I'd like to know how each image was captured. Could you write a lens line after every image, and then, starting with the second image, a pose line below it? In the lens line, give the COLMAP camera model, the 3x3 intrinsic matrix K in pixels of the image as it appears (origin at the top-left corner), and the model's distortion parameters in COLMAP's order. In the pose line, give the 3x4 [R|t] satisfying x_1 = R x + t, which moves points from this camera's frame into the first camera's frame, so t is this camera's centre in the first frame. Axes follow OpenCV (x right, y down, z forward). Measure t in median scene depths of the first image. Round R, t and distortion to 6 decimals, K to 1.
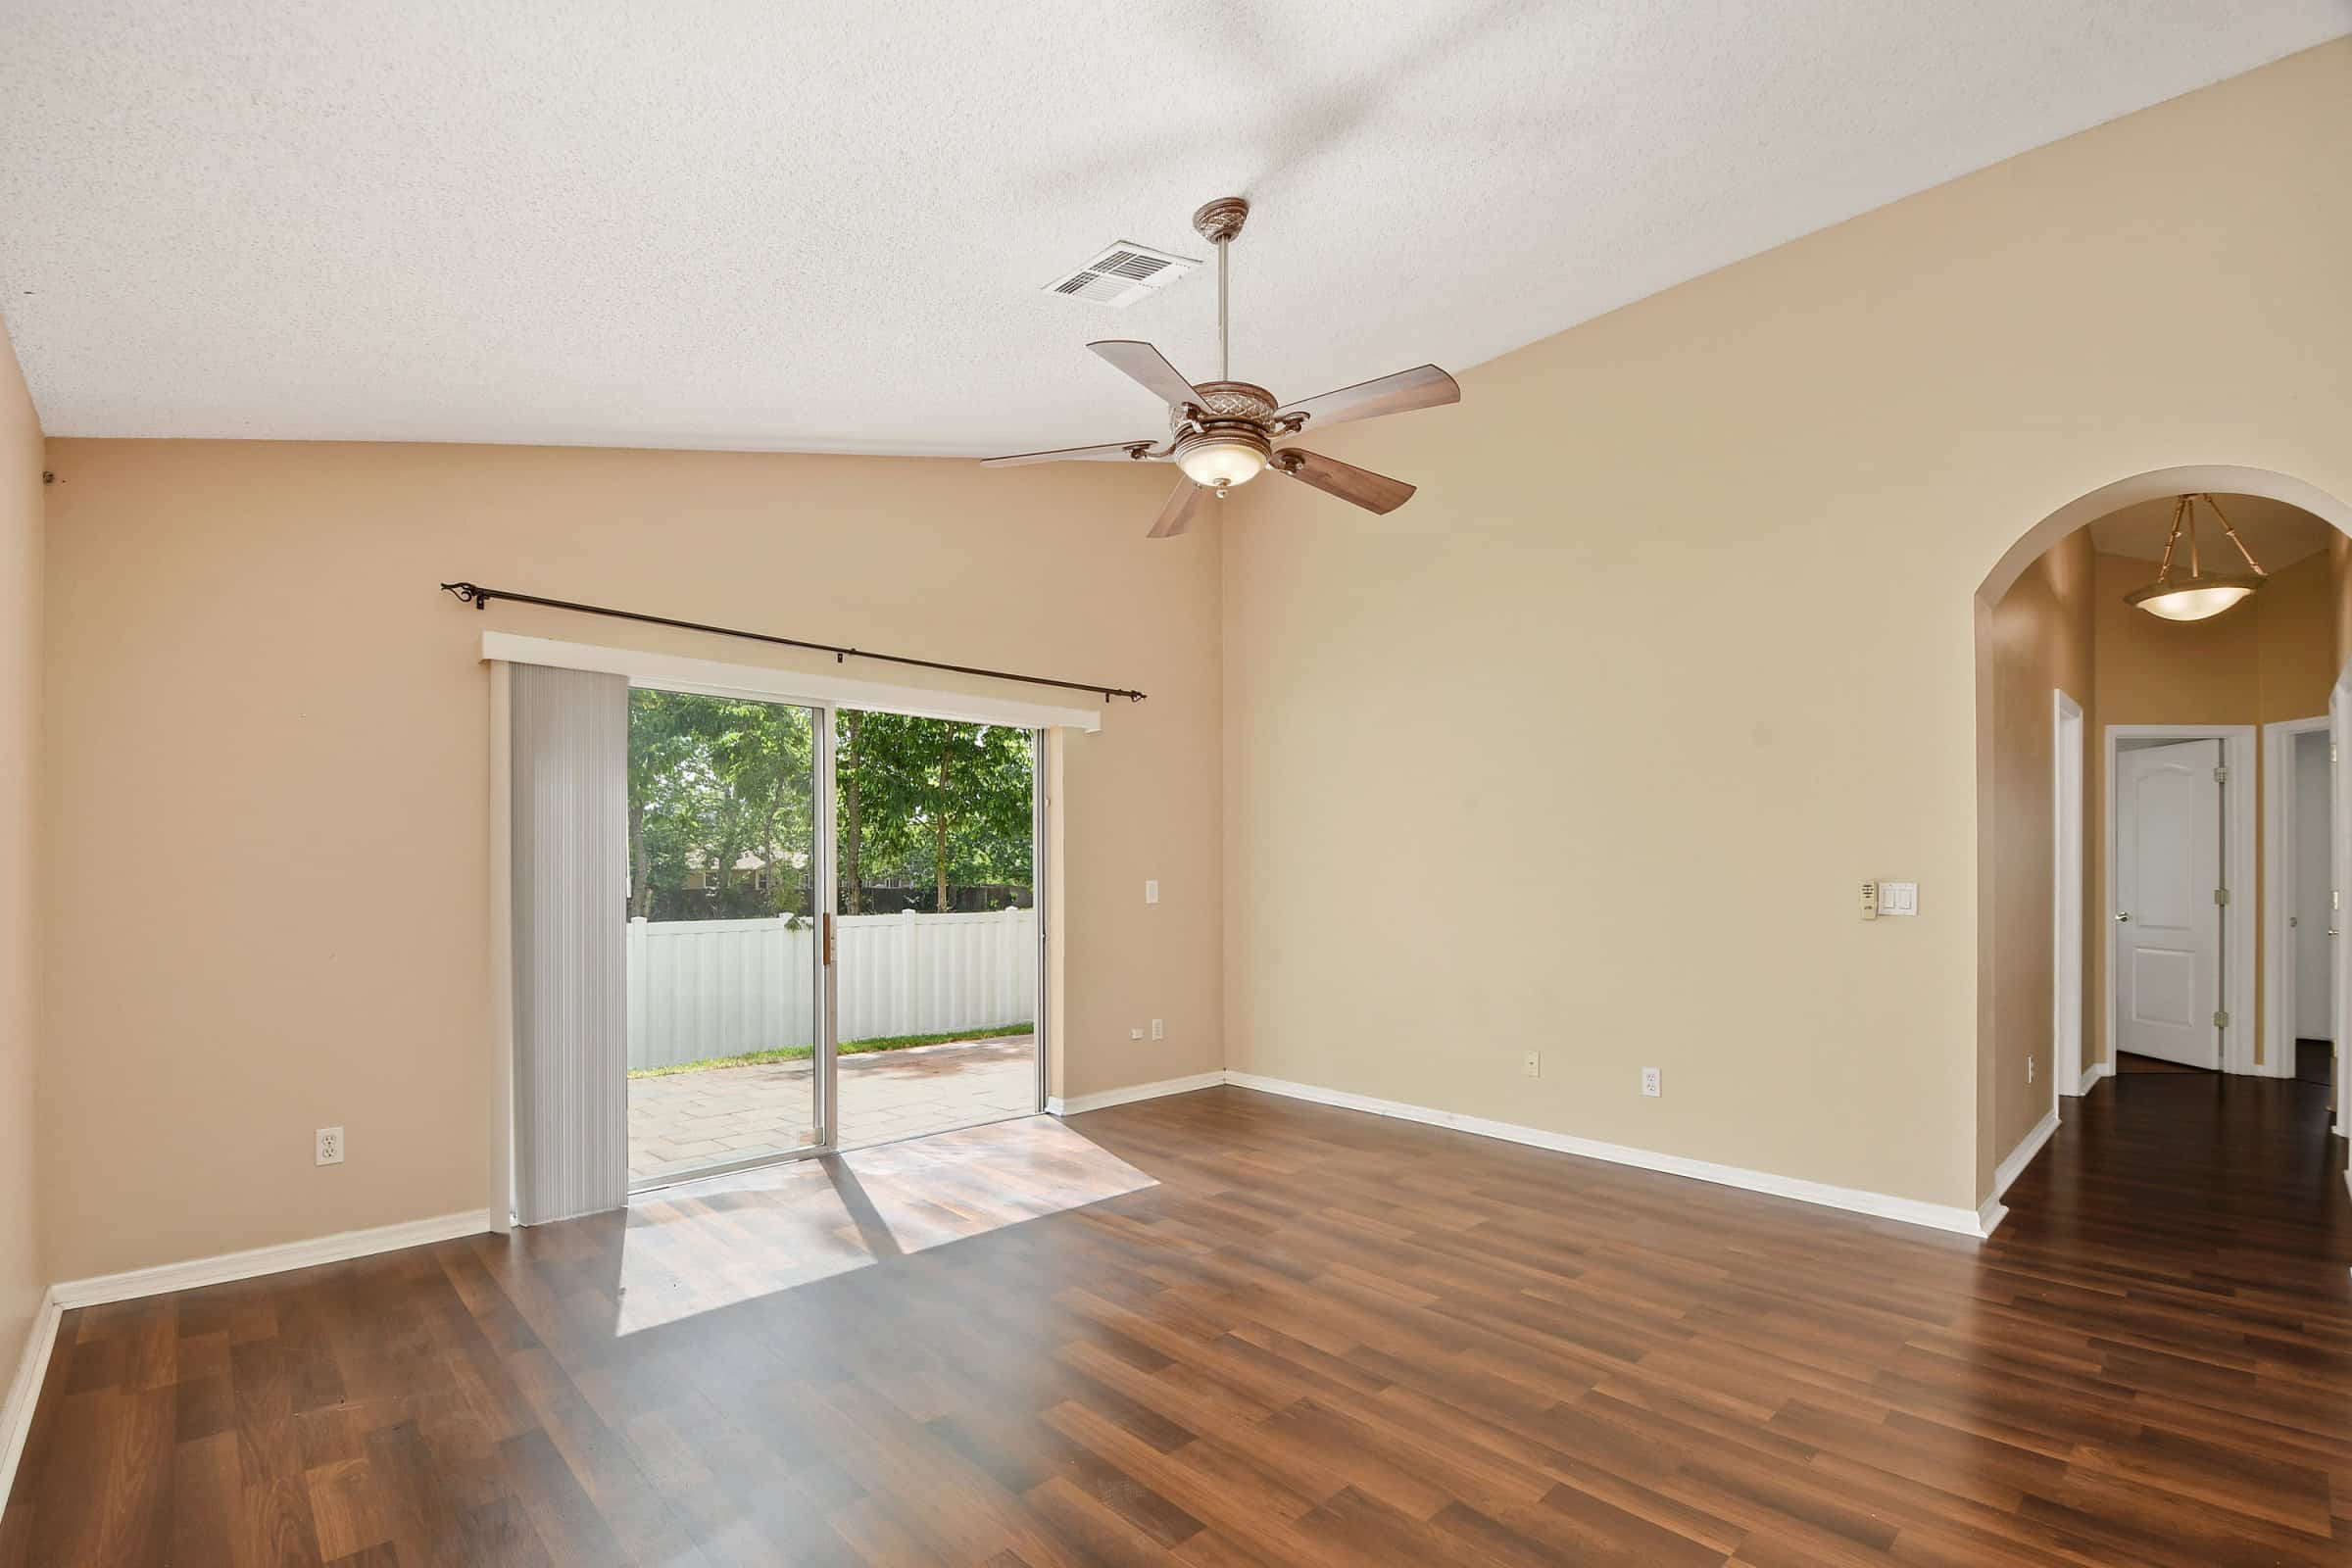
lens RADIAL K [[1043.7, 0, 1176.6], [0, 1043.7, 867.1], [0, 0, 1]] dist [-0.001954, -0.009046]
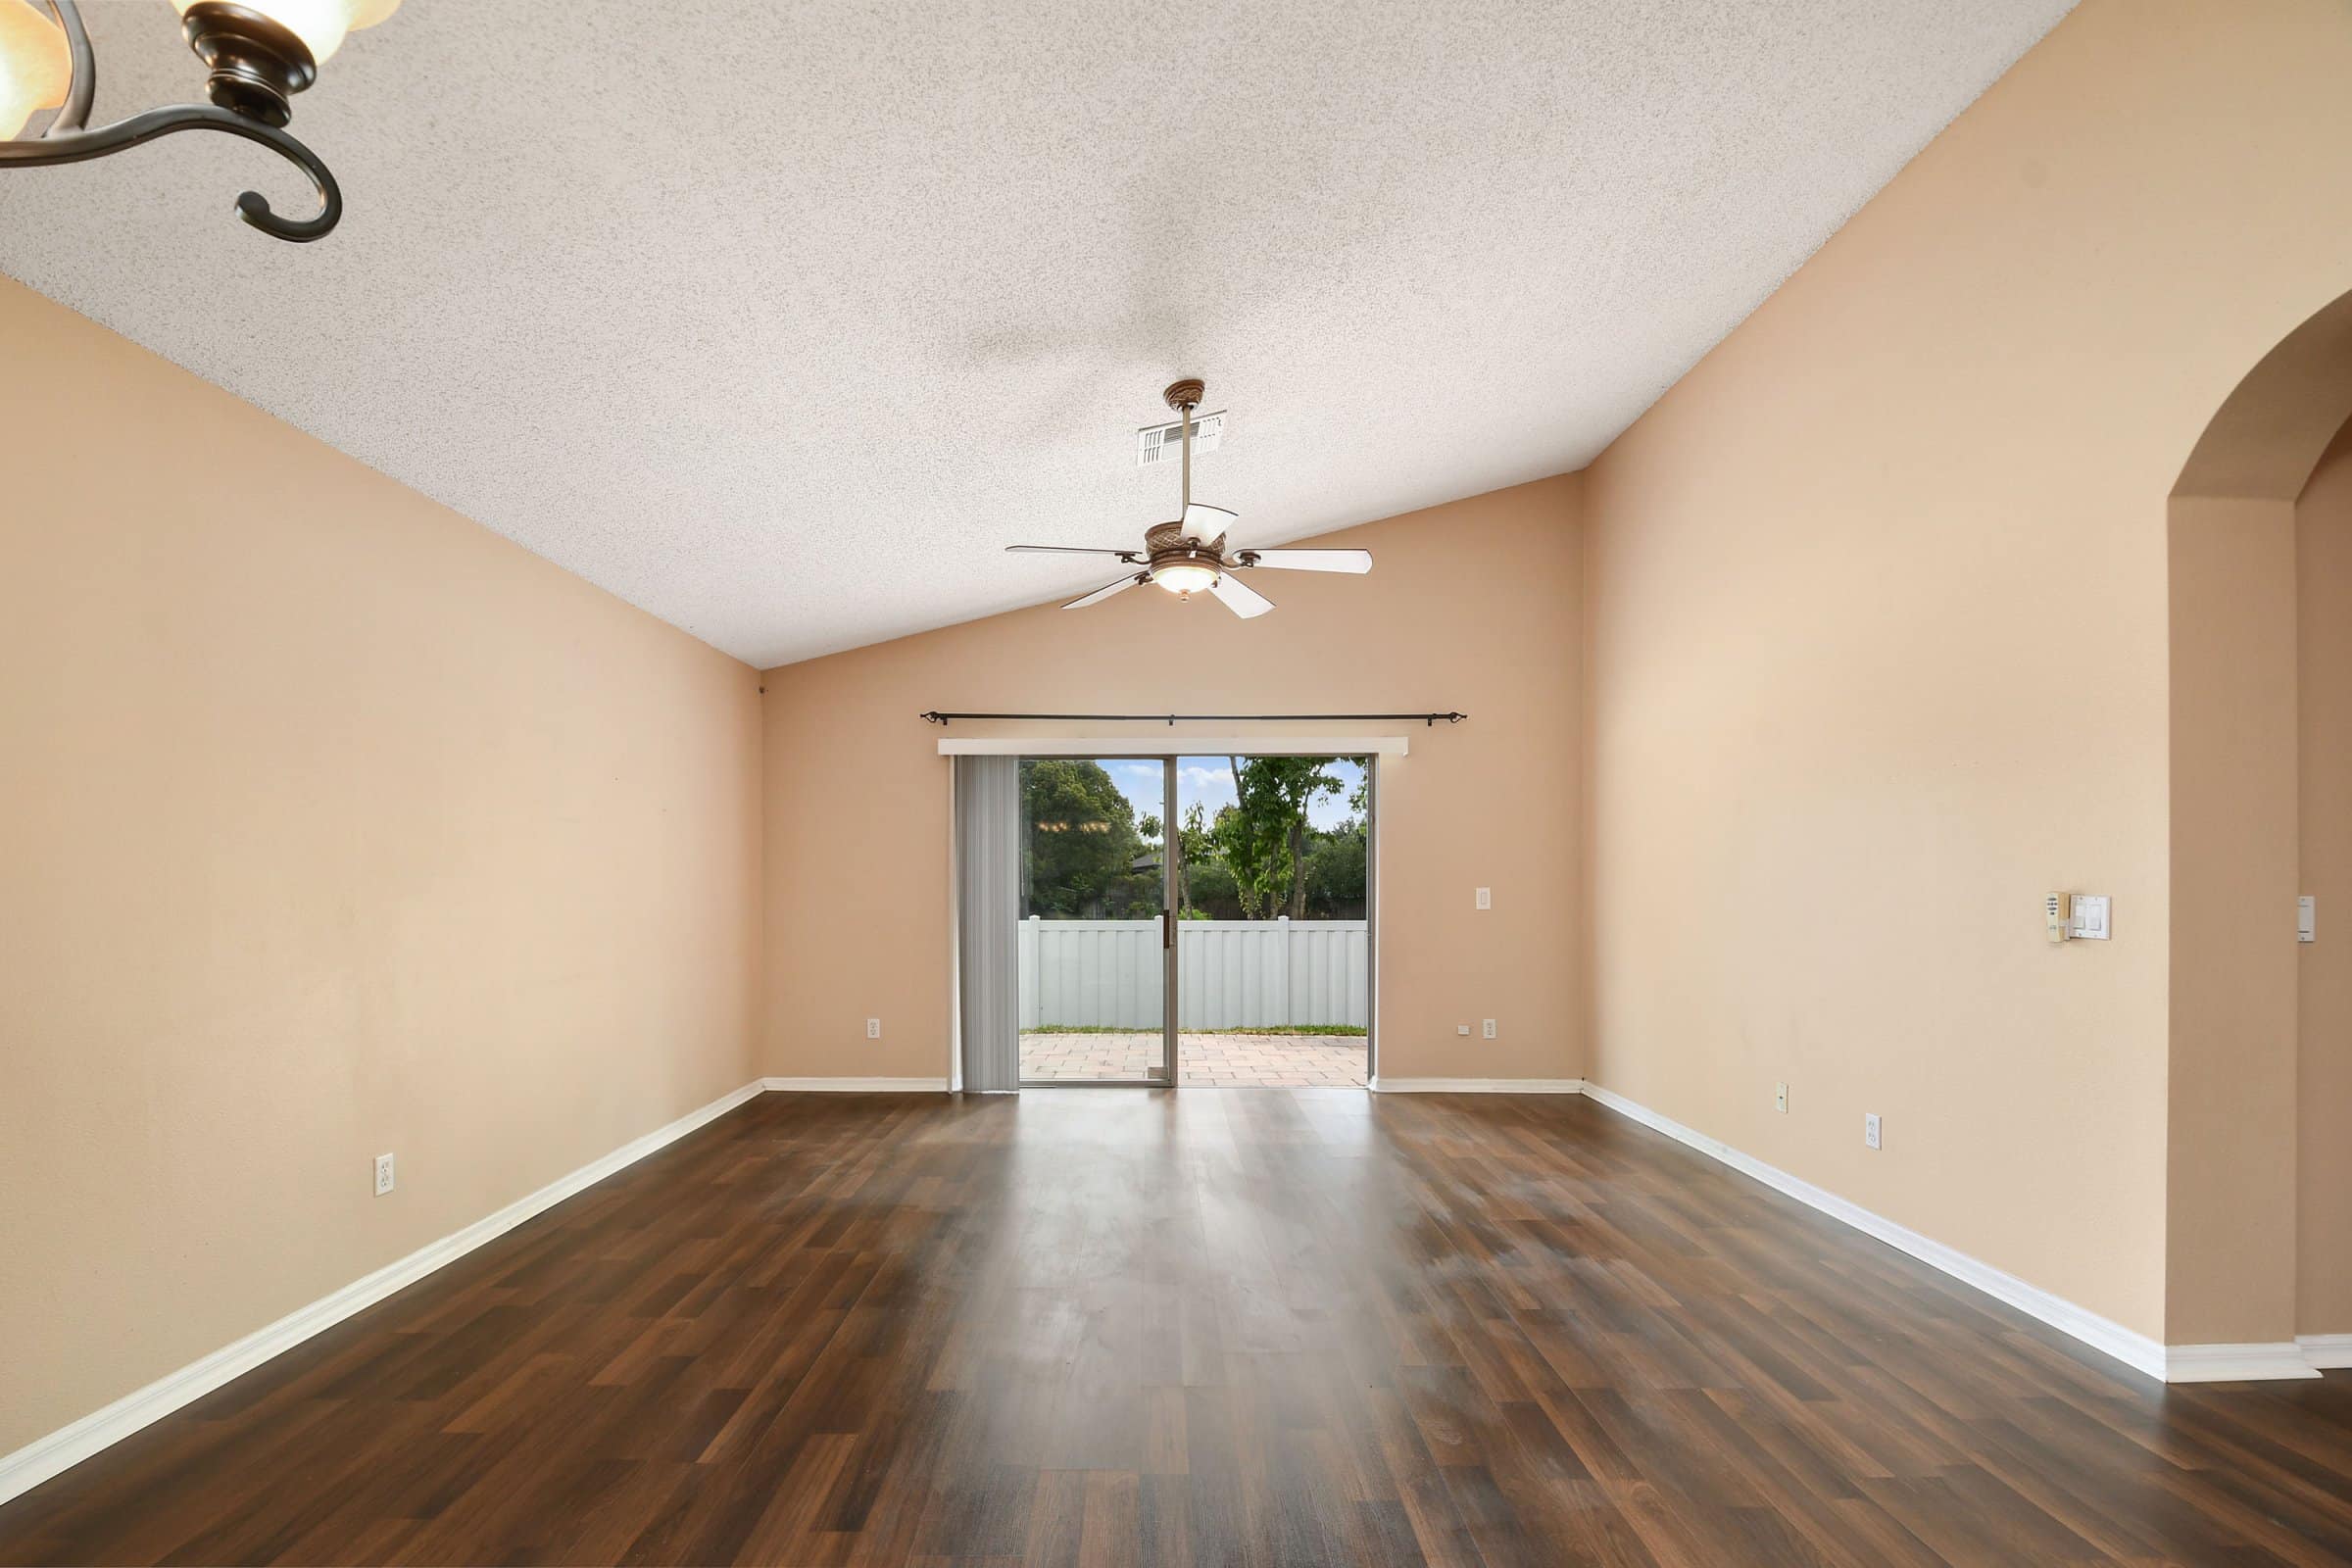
lens RADIAL K [[1043.7, 0, 1148.5], [0, 1043.7, 876.1], [0, 0, 1]] dist [-0.001954, -0.009046]
pose [[0.729249, -0.002037, -0.684246, 0.699024], [0.002954, 0.999996, 0.000171, -0.000914], [0.684243, -0.002146, 0.729251, -0.013057]]
